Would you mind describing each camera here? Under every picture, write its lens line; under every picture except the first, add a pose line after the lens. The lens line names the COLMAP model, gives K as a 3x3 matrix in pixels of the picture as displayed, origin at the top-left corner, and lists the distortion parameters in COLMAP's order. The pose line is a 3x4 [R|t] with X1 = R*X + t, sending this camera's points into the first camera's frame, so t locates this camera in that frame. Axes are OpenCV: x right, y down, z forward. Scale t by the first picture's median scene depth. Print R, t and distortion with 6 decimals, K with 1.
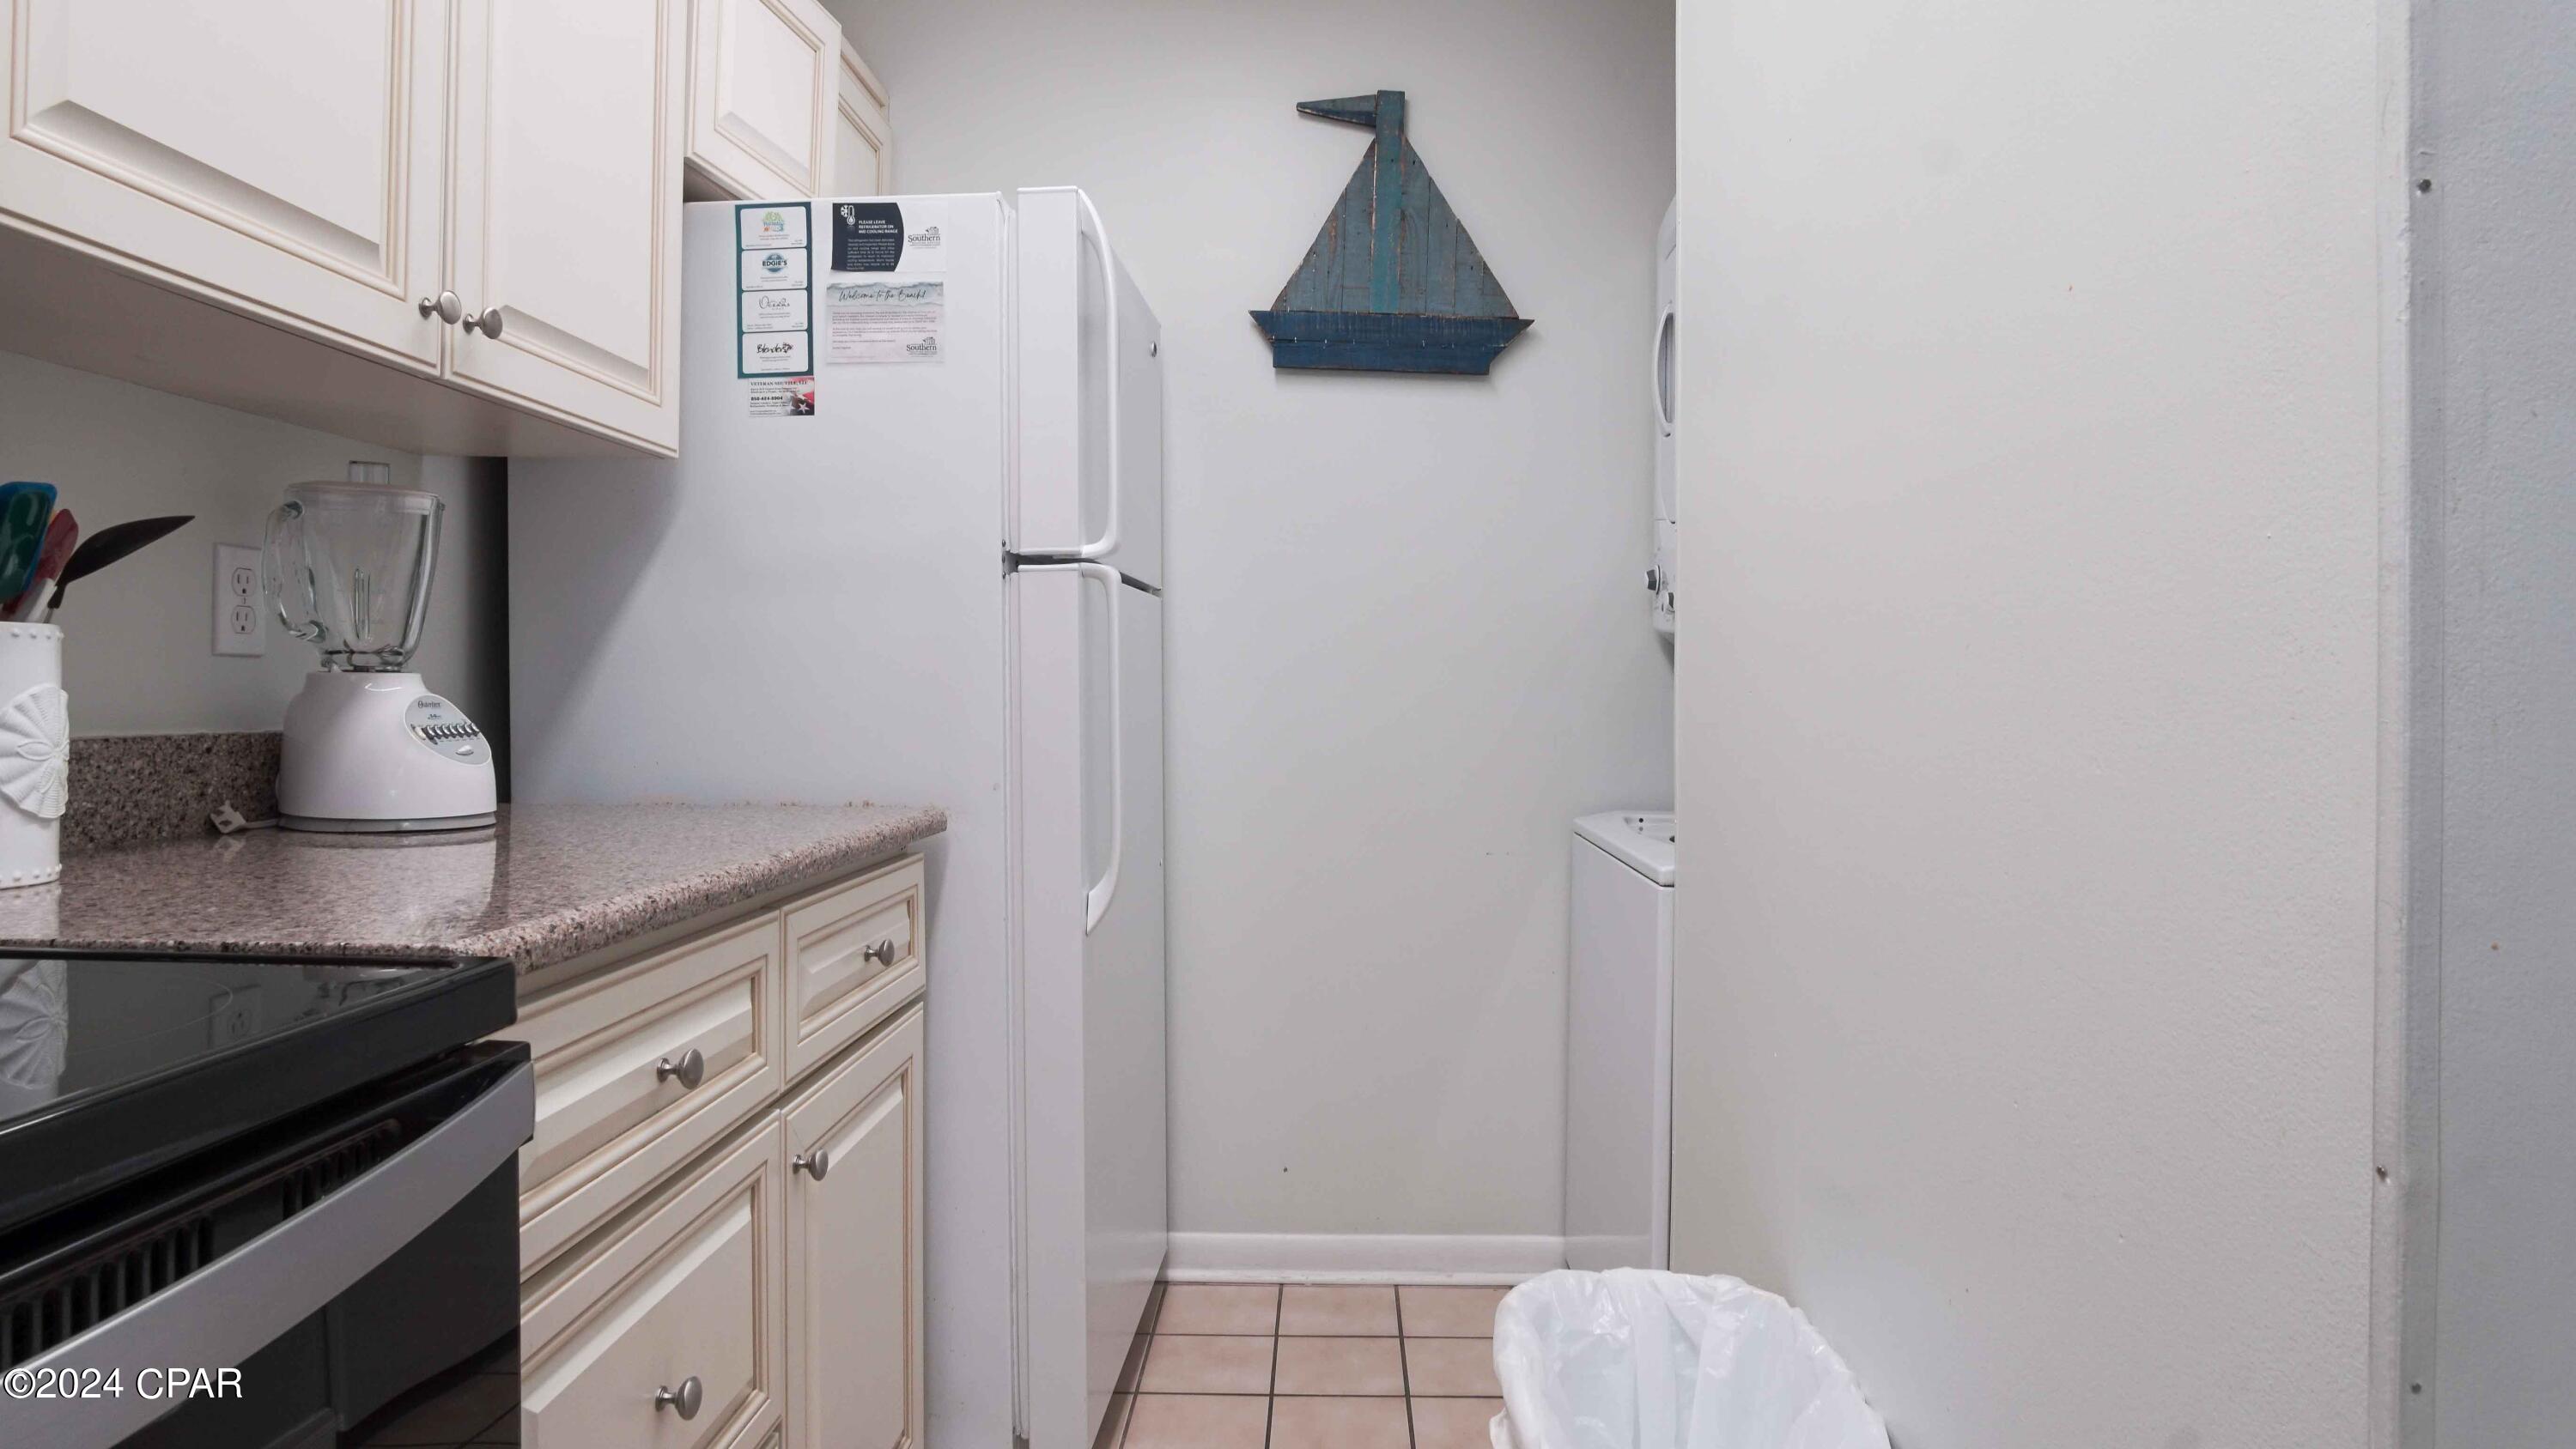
lens RADIAL K [[1457.3, 0, 1296.1], [0, 1457.3, 688.5], [0, 0, 1]] dist [-0.015166, 0.000821]
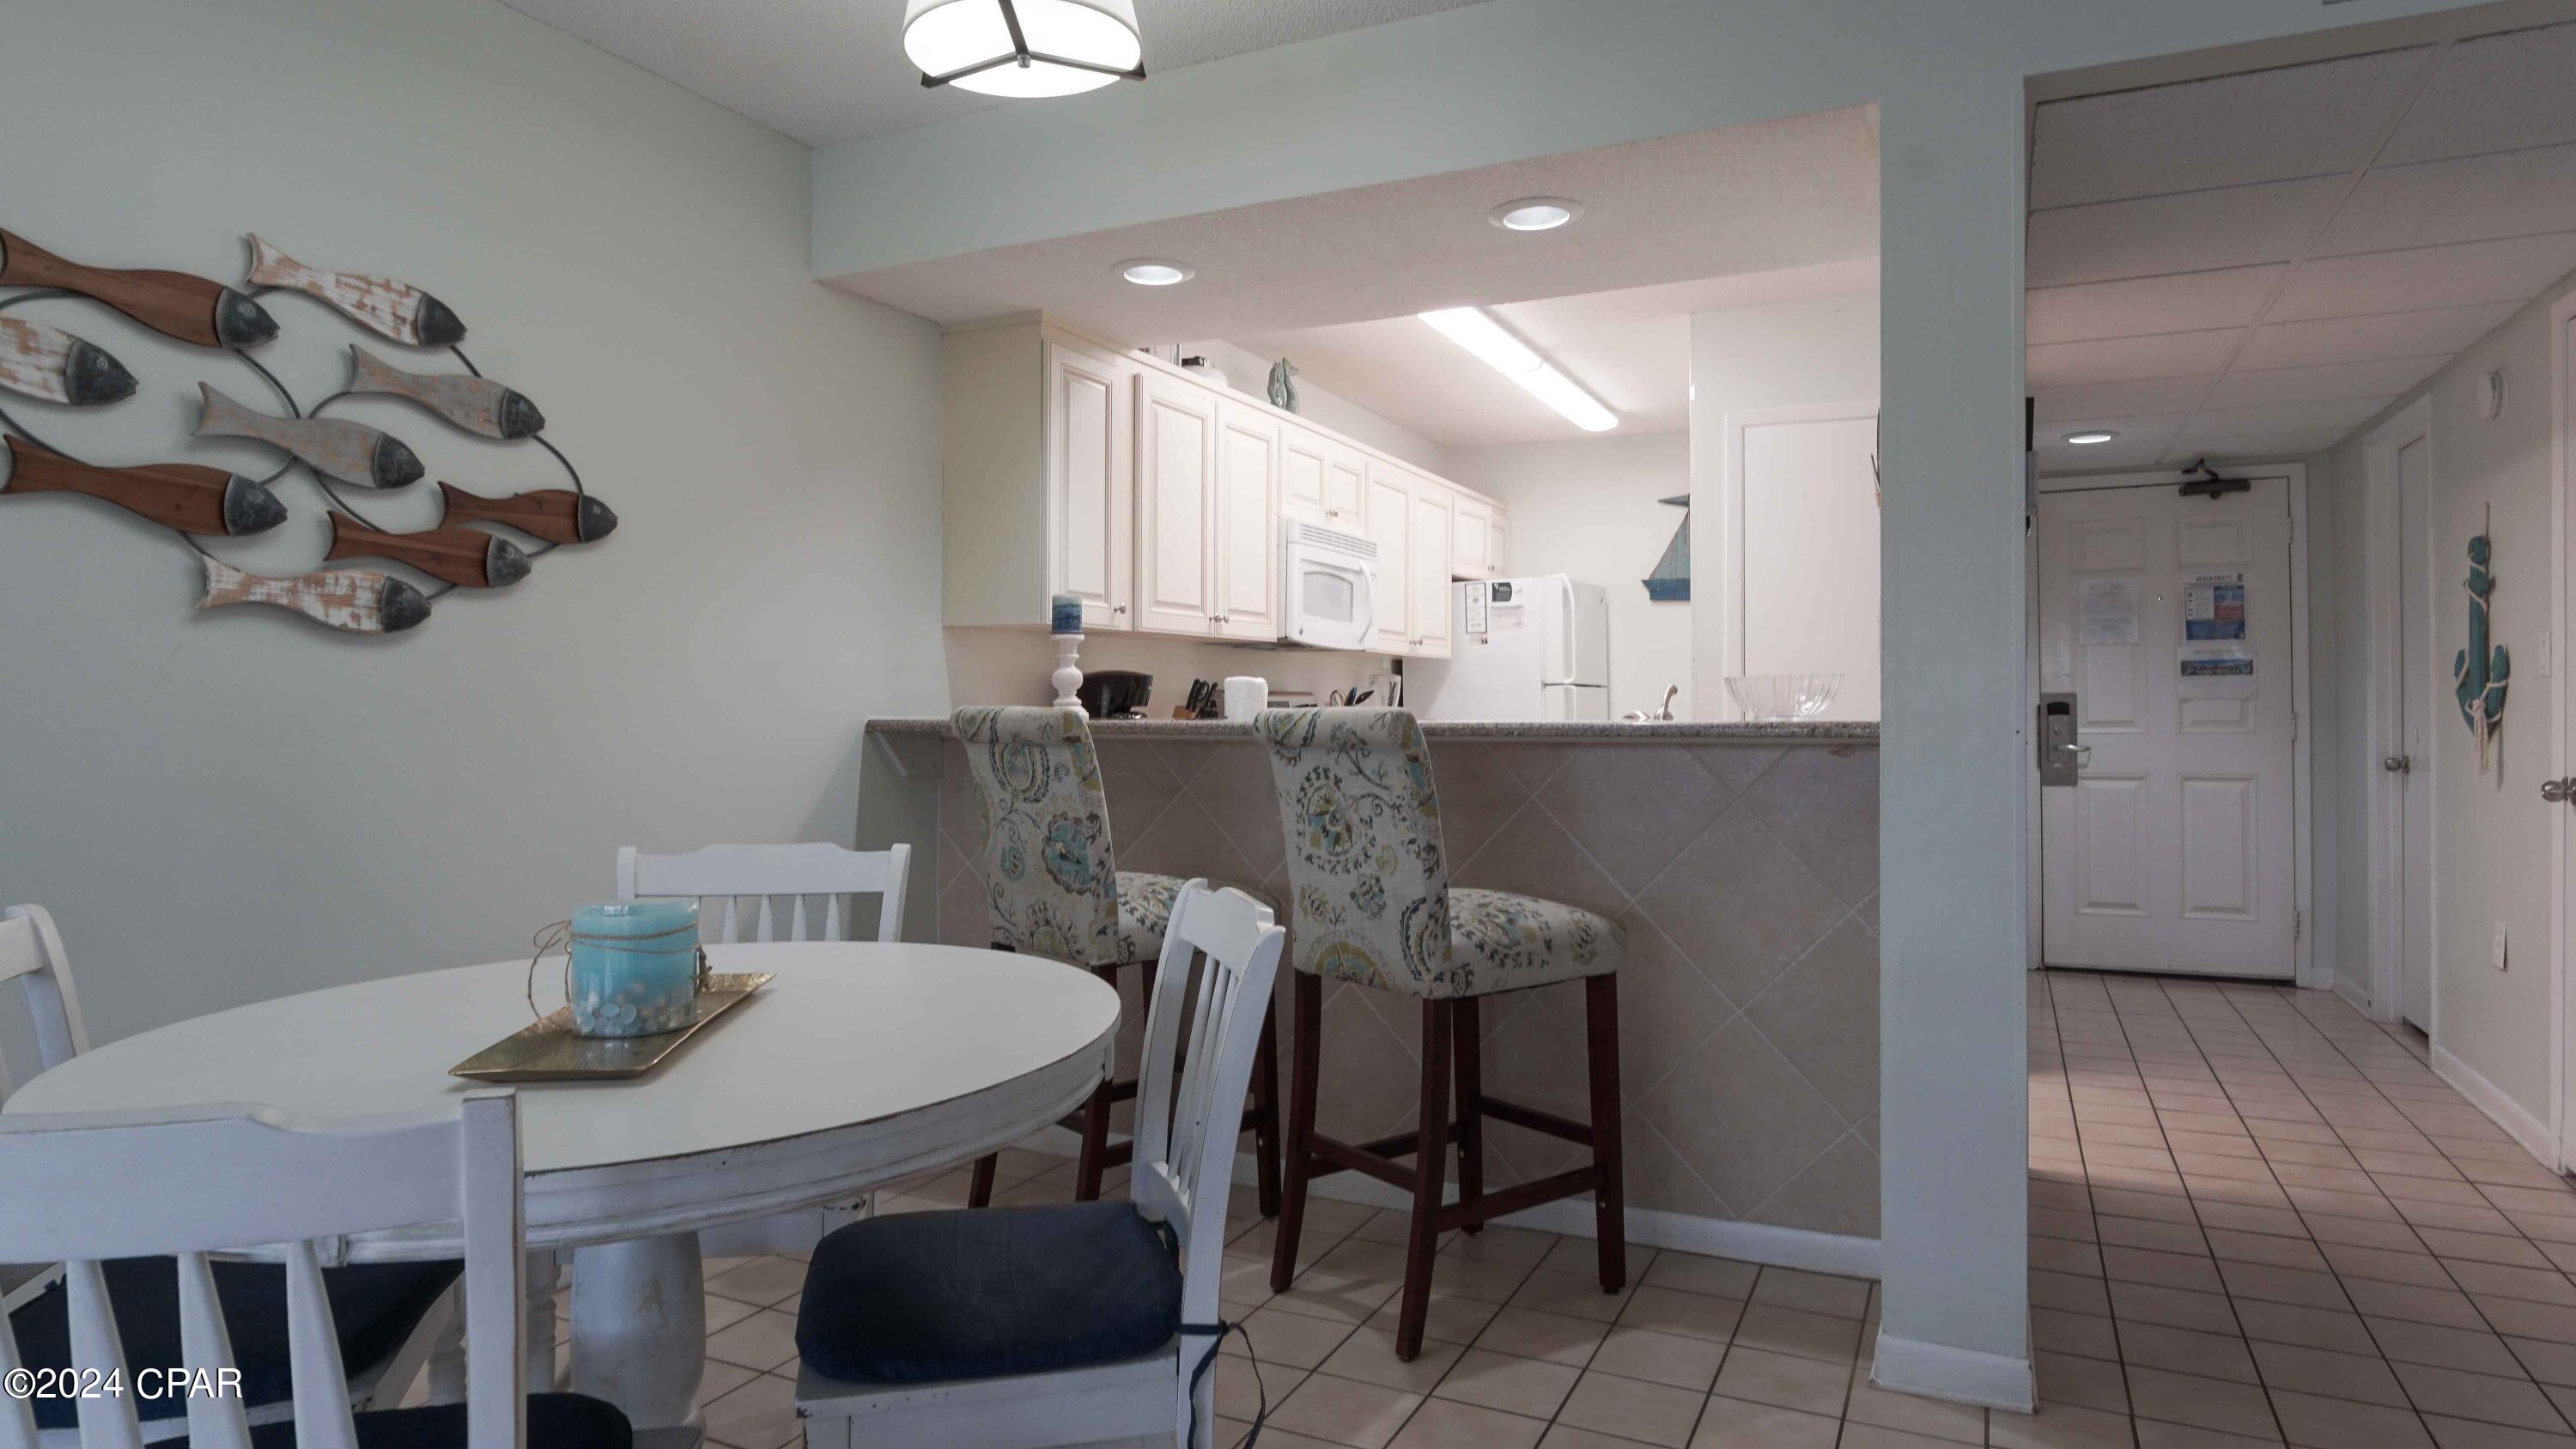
lens RADIAL K [[1457.3, 0, 1296.1], [0, 1457.3, 688.5], [0, 0, 1]] dist [-0.015166, 0.000821]
pose [[0.911013, -0.011970, -0.412204, 0.682212], [0.006021, 0.999858, -0.015728, -0.029983], [0.412334, 0.011847, 0.910956, -2.347360]]
